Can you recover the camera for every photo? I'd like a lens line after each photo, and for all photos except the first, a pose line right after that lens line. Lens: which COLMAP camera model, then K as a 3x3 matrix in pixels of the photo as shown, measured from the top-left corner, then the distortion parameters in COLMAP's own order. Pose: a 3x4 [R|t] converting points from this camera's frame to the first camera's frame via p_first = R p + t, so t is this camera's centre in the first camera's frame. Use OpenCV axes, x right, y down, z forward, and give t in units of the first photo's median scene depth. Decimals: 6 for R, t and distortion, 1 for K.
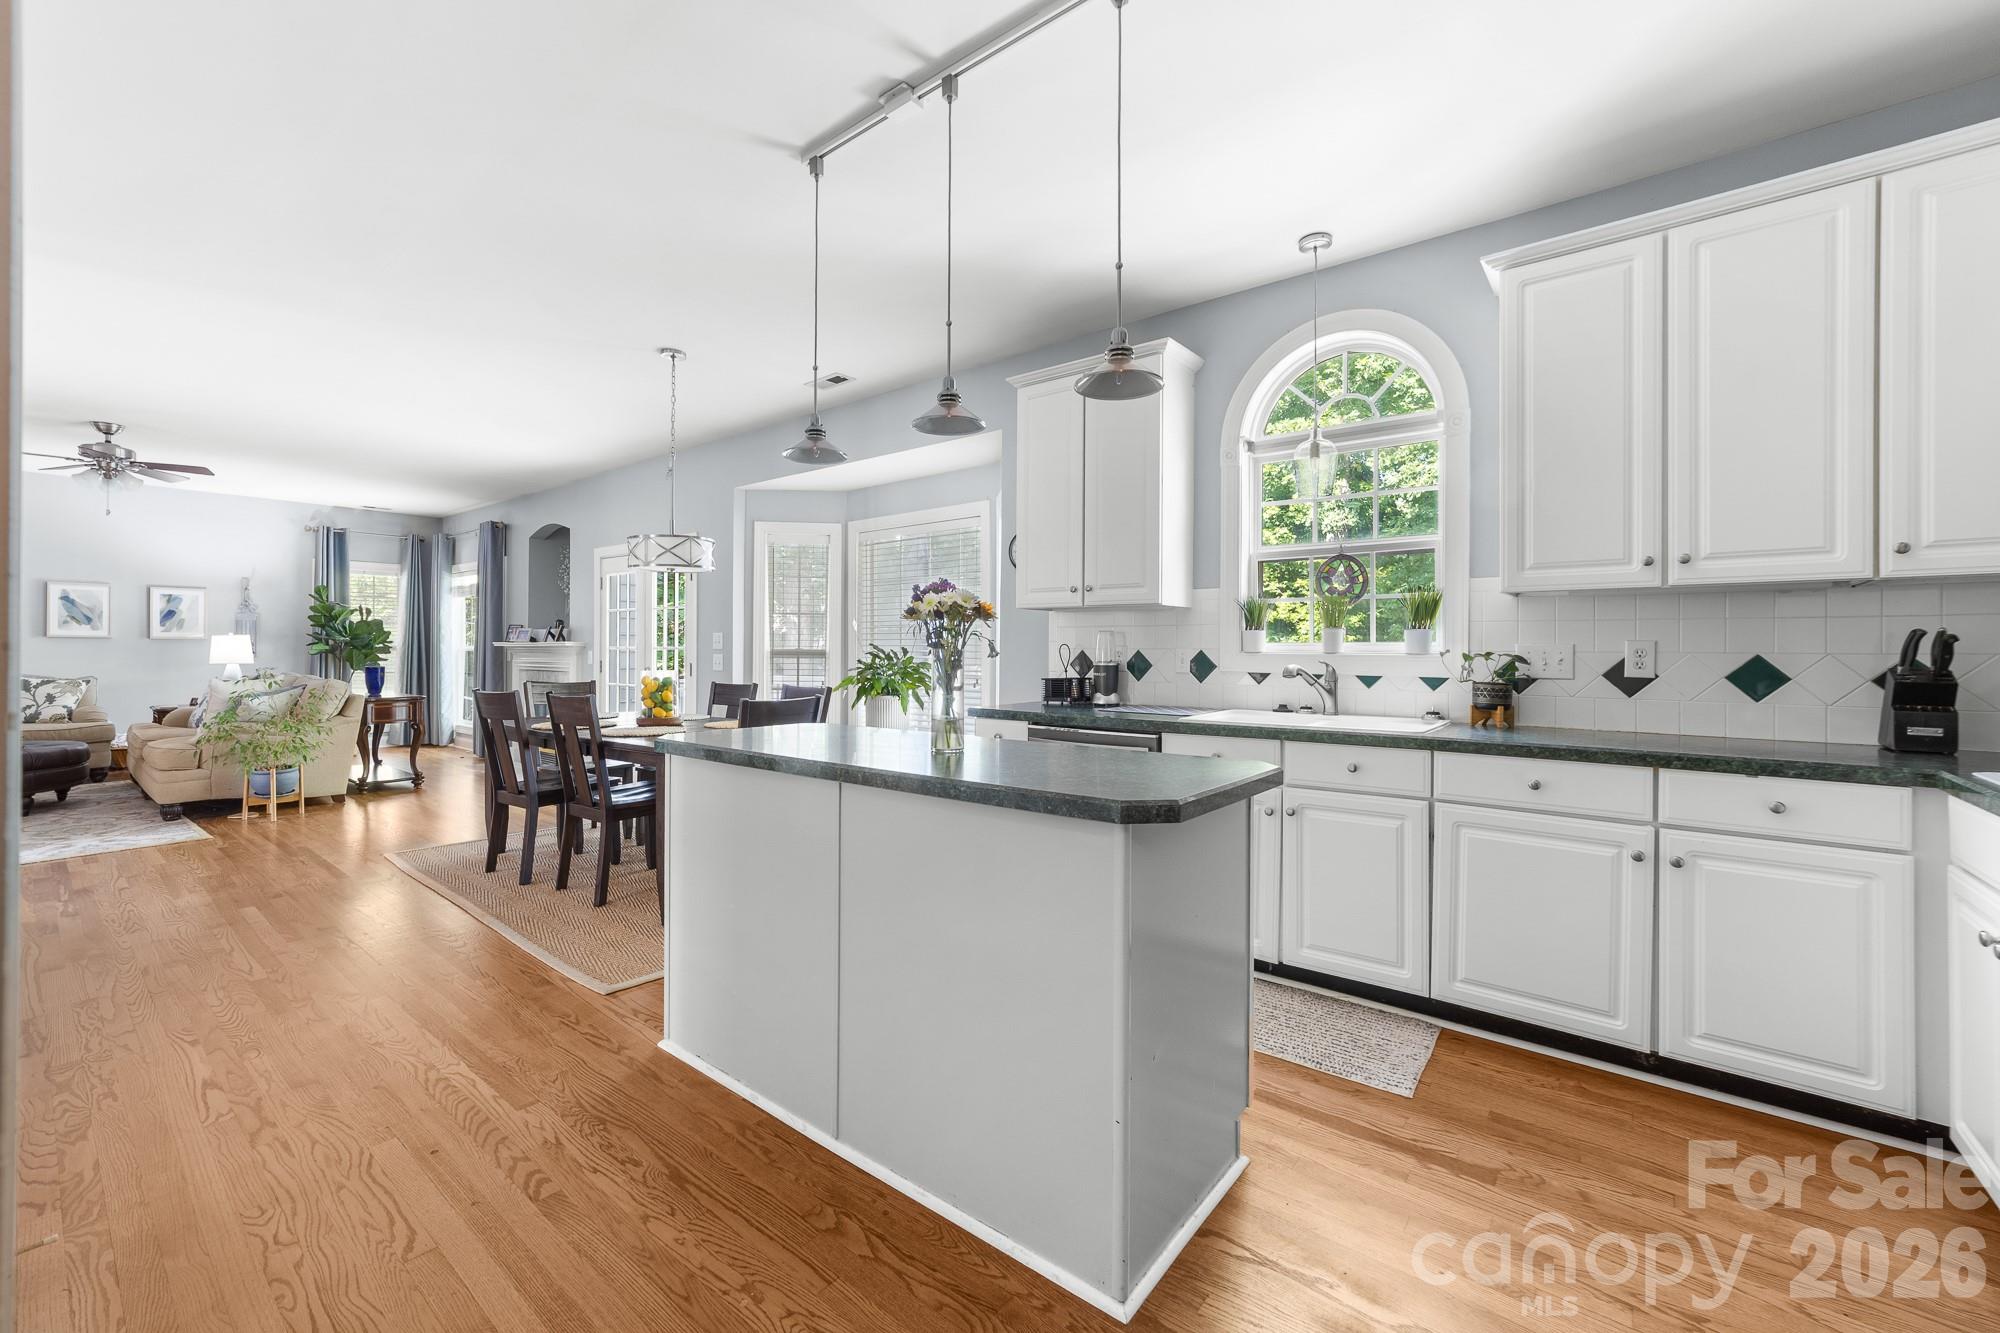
lens RADIAL K [[775.6, 0, 978.0], [0, 775.6, 636.3], [0, 0, 1]] dist [-0.013596, 0.005082]
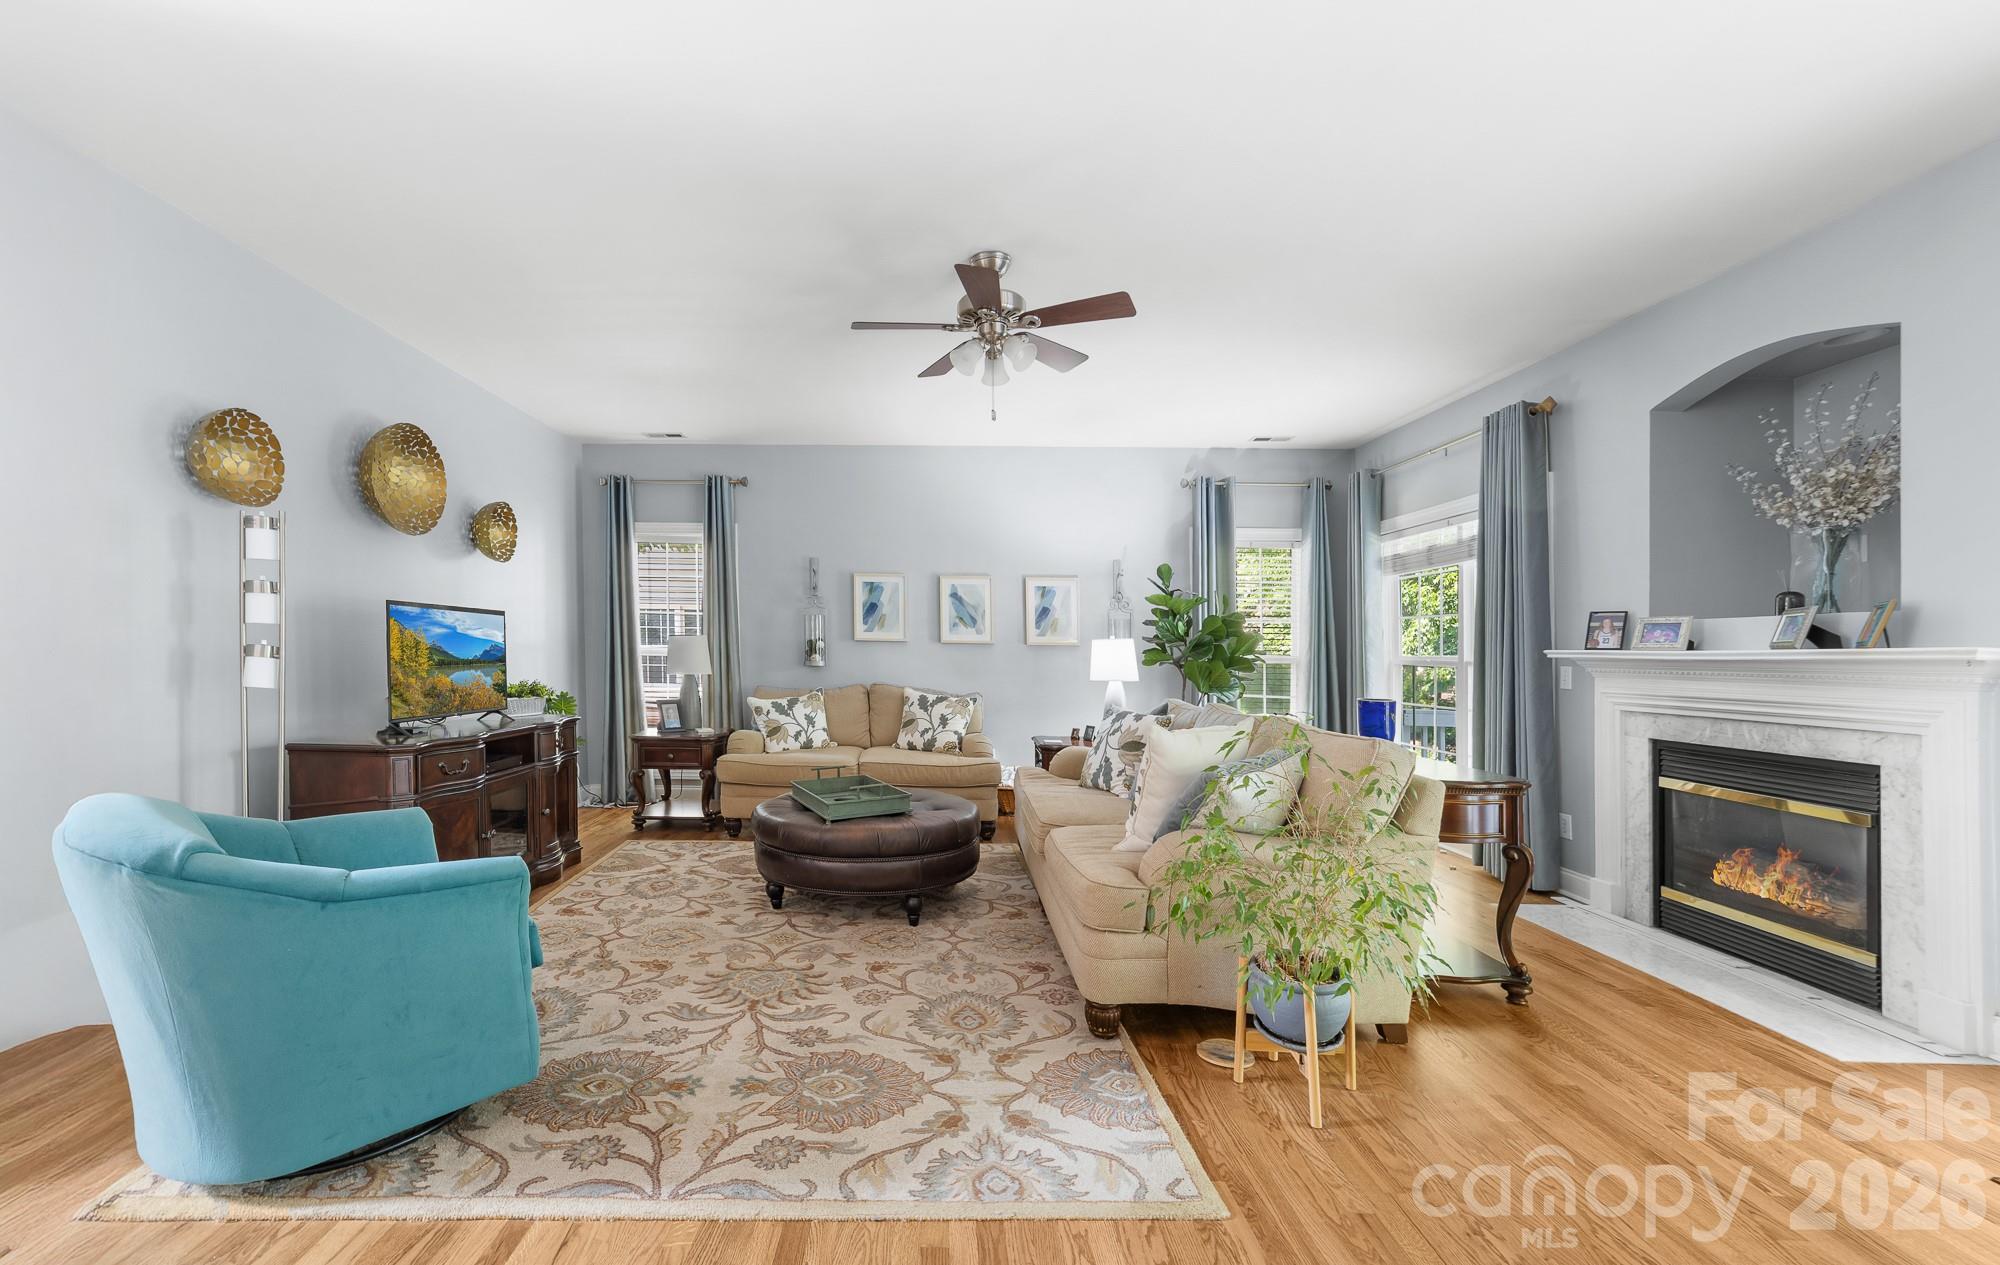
lens RADIAL K [[819.7, 0, 914.3], [0, 819.7, 663.3], [0, 0, 1]] dist [-0.012651, 0.000492]
pose [[0.605806, 0.012640, -0.795512, -0.884408], [0.005574, 0.999782, 0.020131, 0.007924], [0.795593, -0.016630, 0.605603, 0.742725]]
